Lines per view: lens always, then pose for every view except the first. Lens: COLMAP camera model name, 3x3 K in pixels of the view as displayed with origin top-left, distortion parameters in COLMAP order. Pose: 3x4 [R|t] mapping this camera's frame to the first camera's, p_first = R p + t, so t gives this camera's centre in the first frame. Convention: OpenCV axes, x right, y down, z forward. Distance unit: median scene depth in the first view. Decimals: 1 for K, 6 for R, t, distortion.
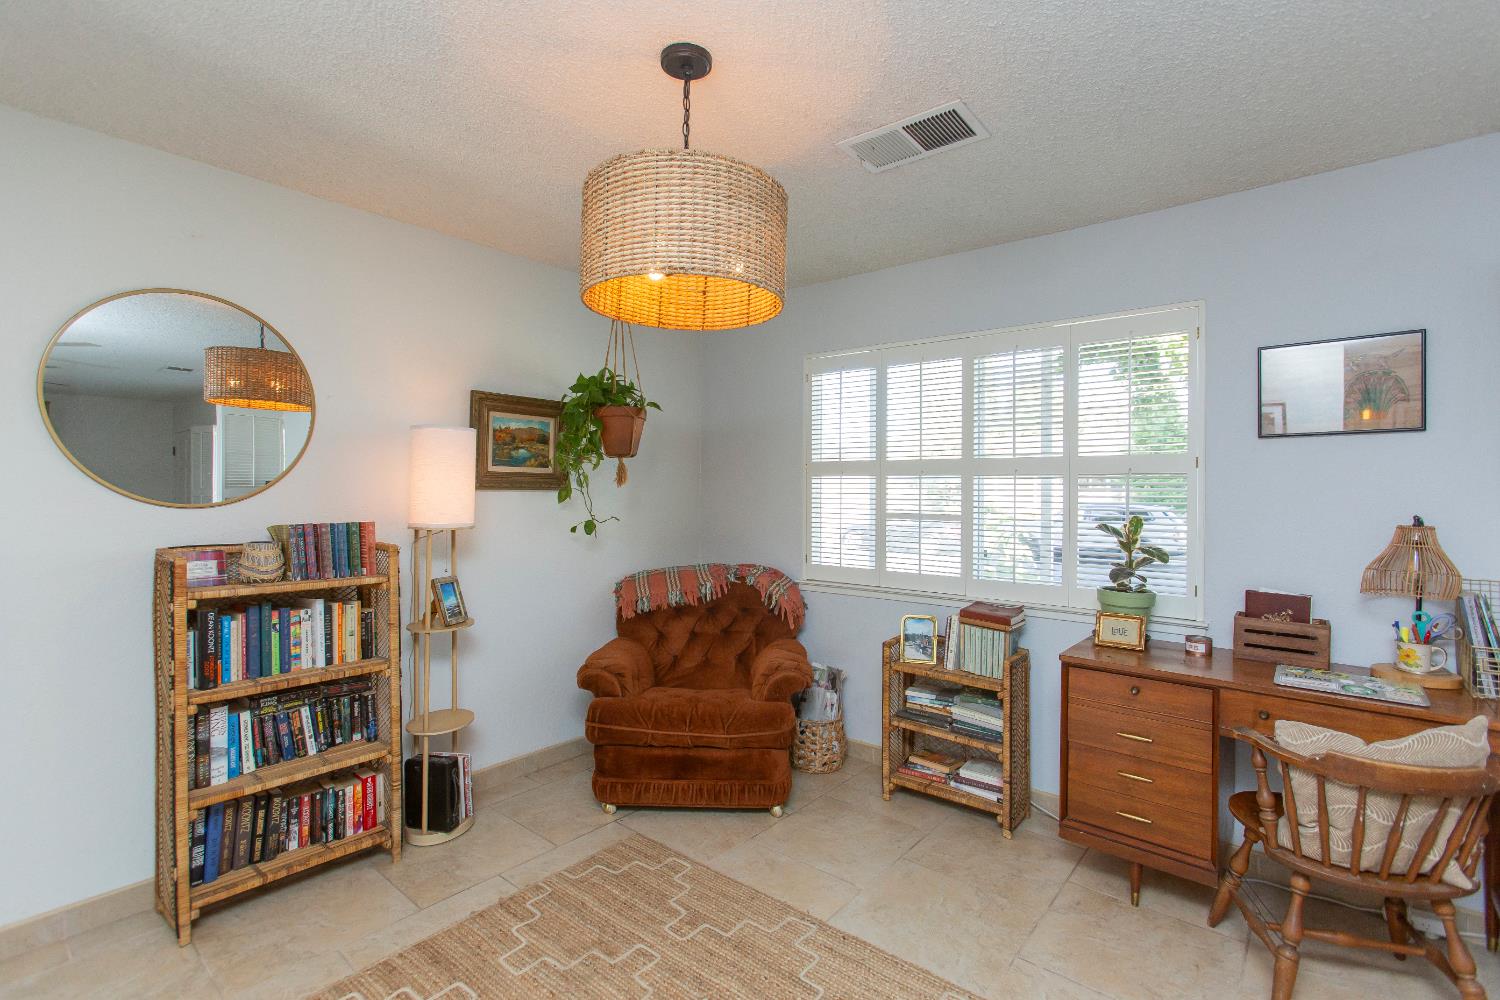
lens RADIAL K [[707.7, 0, 751.6], [0, 707.7, 490.4], [0, 0, 1]] dist [-0.009984, 0.000454]
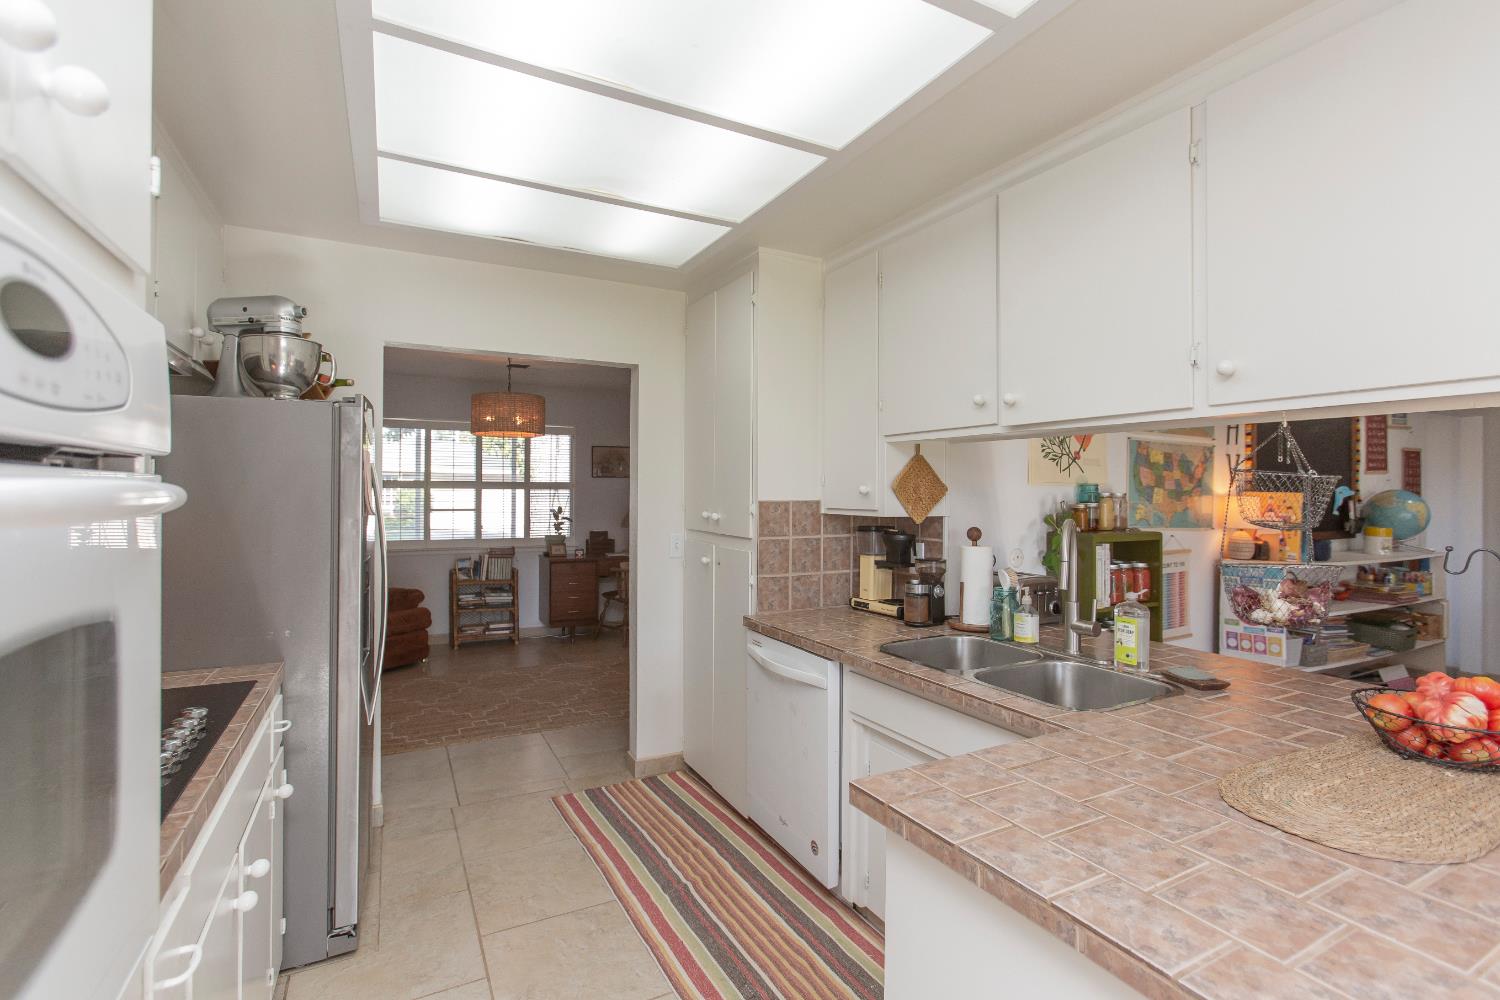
lens RADIAL K [[707.7, 0, 751.6], [0, 707.7, 490.4], [0, 0, 1]] dist [-0.009984, 0.000454]
pose [[0.383220, -0.001569, 0.923656, -1.232100], [-0.000267, 0.999998, 0.001809, -0.020106], [-0.923657, -0.000940, 0.383219, -0.505600]]
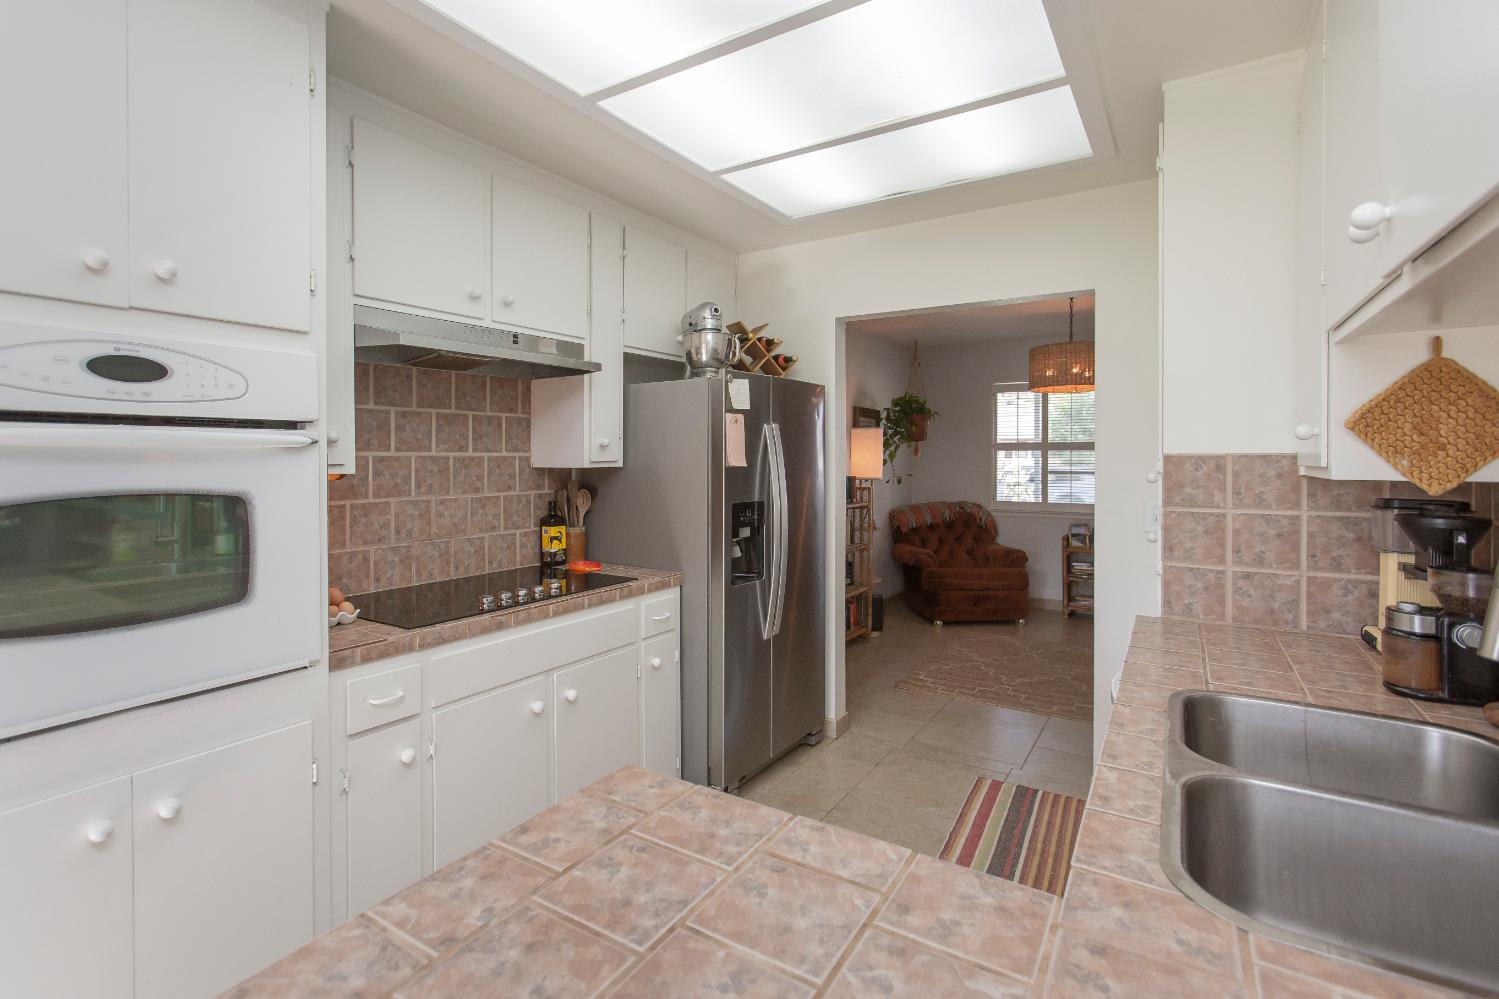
lens RADIAL K [[698.7, 0, 719.6], [0, 698.7, 461.4], [0, 0, 1]] dist [-0.027851, 0.016303]
pose [[0.994264, -0.004832, 0.106845, -0.870121], [0.004472, 0.999983, 0.003609, -0.003610], [-0.106861, -0.003110, 0.994269, -0.720235]]
